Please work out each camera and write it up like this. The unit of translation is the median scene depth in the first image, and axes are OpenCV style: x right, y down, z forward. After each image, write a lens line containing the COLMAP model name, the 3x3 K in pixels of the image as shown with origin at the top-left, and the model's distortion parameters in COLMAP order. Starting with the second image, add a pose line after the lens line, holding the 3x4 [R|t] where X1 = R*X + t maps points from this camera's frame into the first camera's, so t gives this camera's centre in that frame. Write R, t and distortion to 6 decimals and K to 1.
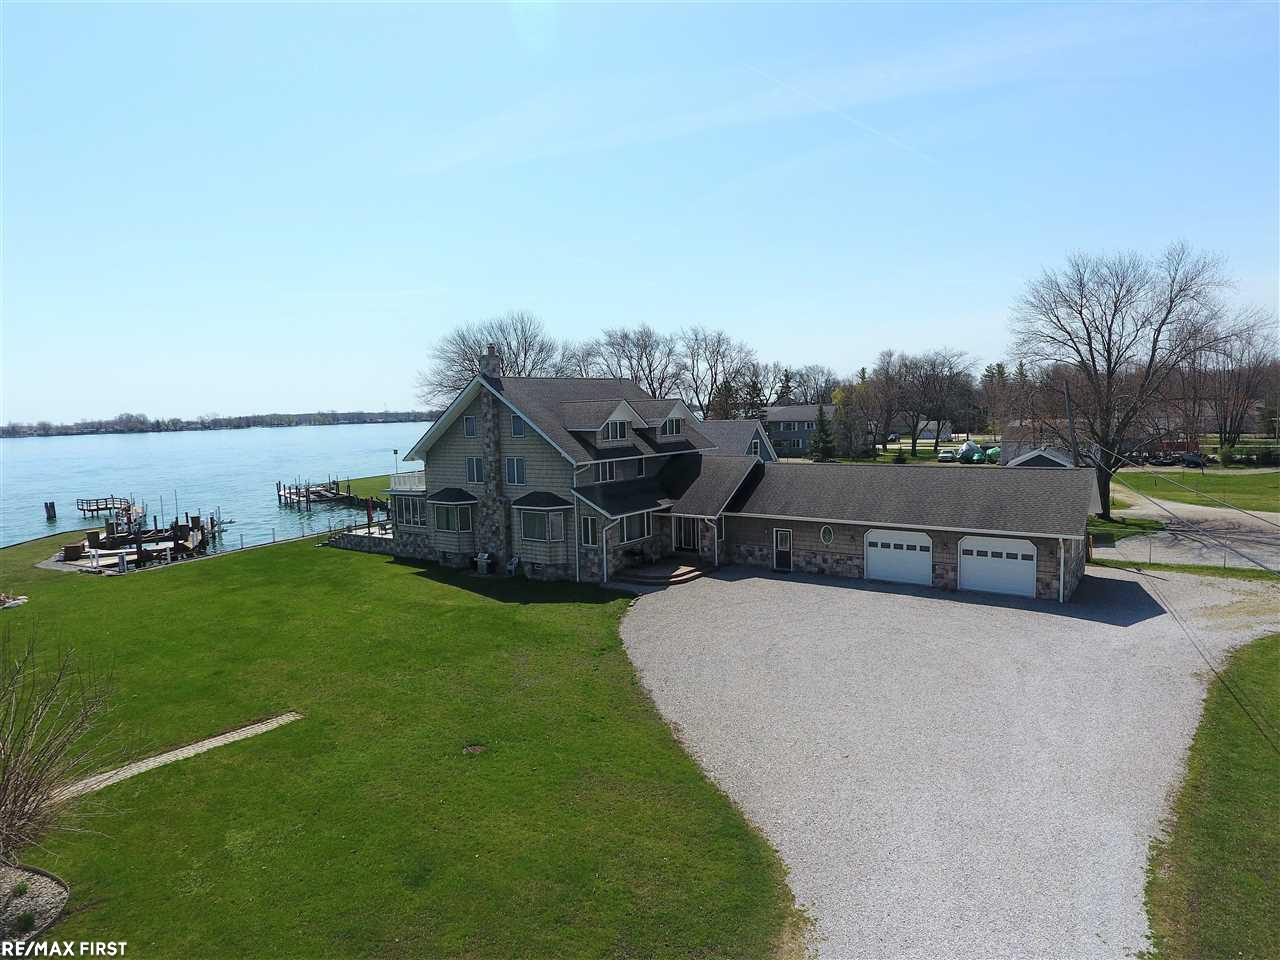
lens RADIAL K [[738.9, 0, 640.0], [0, 738.9, 480.0], [0, 0, 1]] dist [-0.005349, -0.000003]
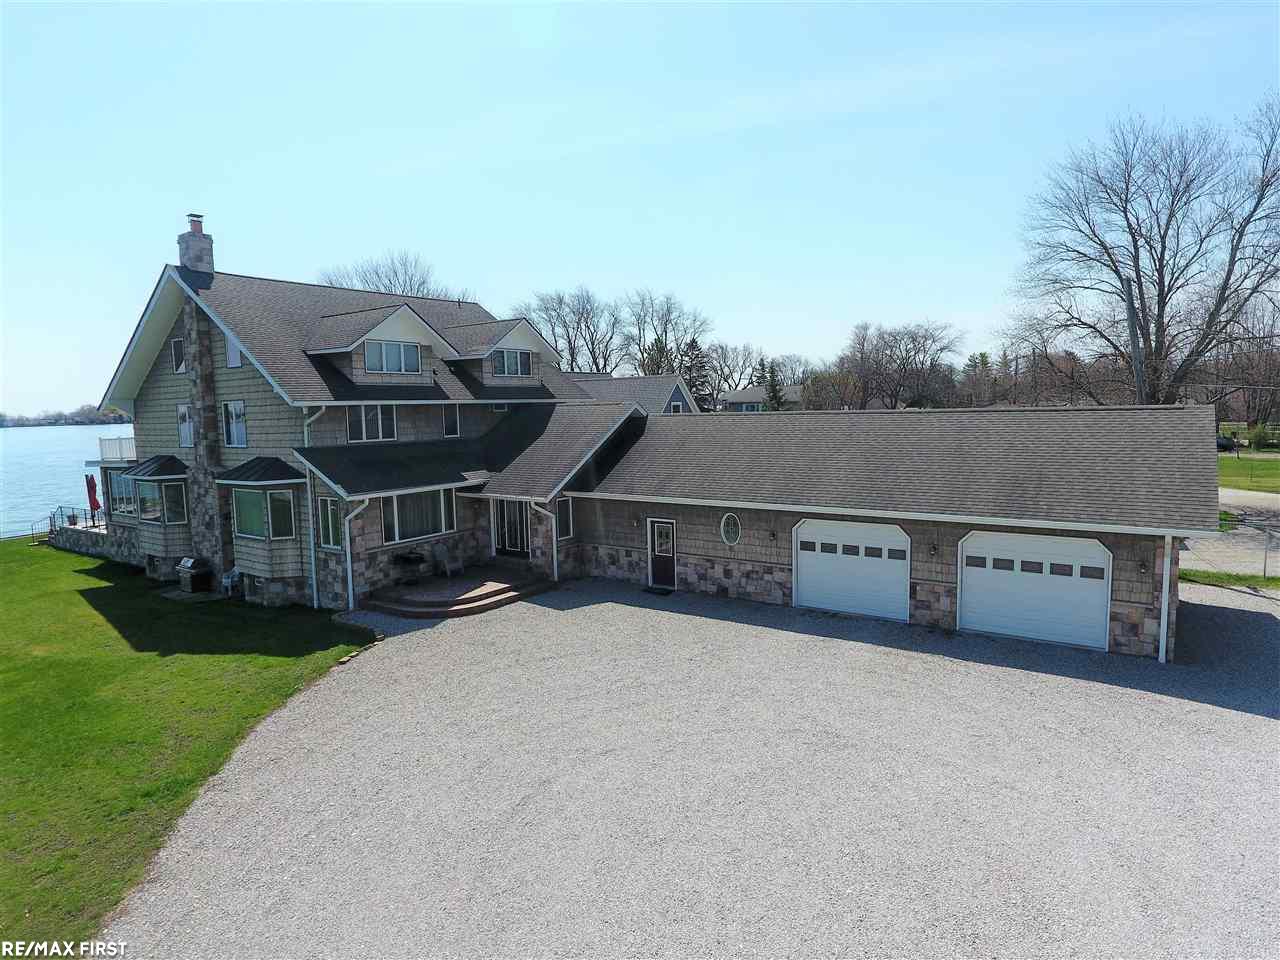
lens RADIAL K [[738.9, 0, 640.0], [0, 738.9, 480.0], [0, 0, 1]] dist [-0.005349, -0.000003]
pose [[0.999728, 0.003162, 0.023101, 0.154976], [-0.003281, 0.999981, 0.005131, 0.030320], [-0.023084, -0.005205, 0.999720, 0.388763]]
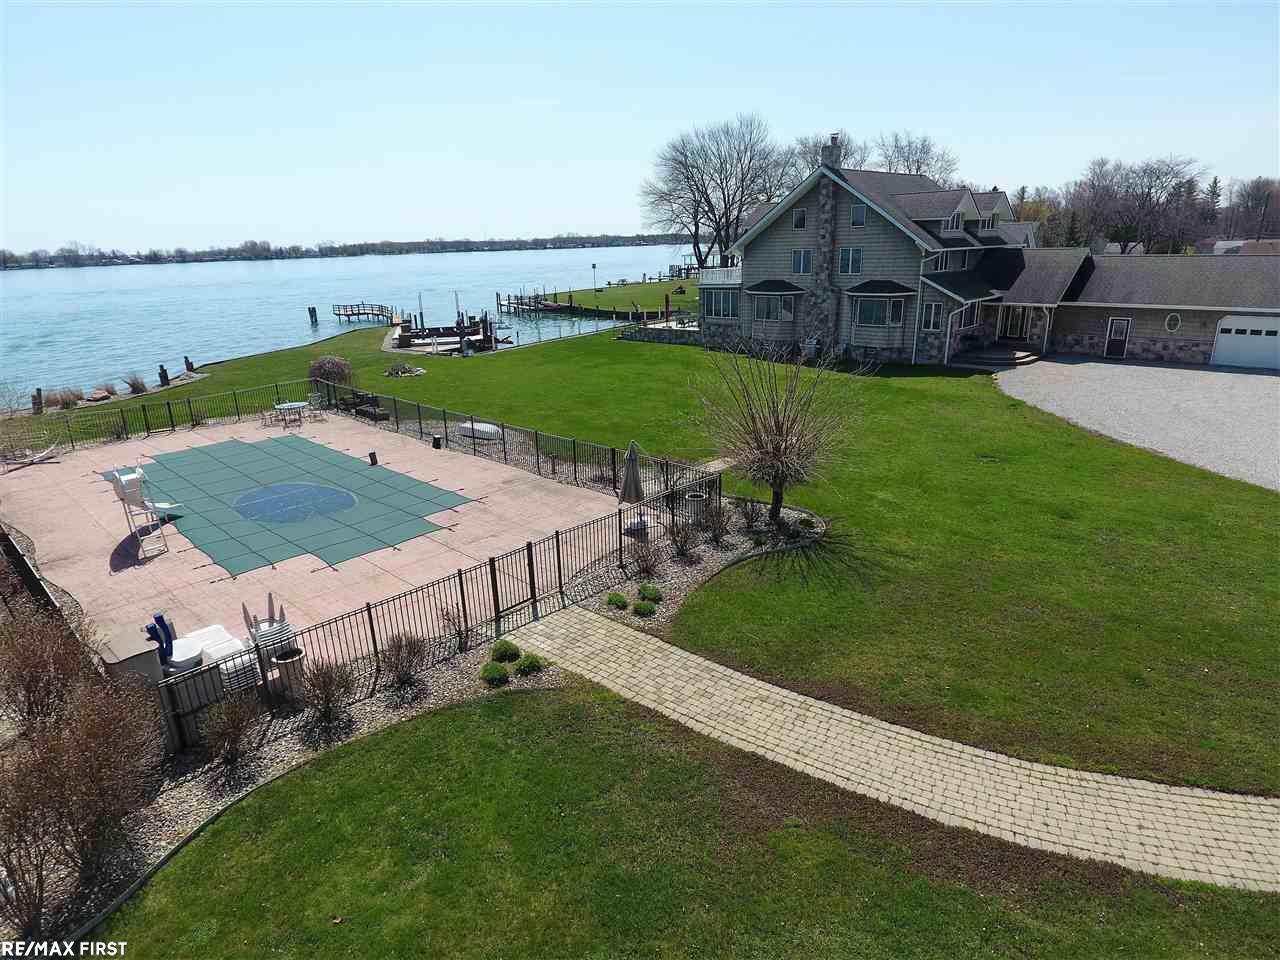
lens RADIAL K [[738.9, 0, 640.0], [0, 738.9, 480.0], [0, 0, 1]] dist [-0.005349, -0.000003]
pose [[0.991419, 0.042321, -0.123679, -0.330332], [-0.014220, 0.975442, 0.219797, 0.067581], [0.129944, -0.216152, 0.967674, -0.147312]]
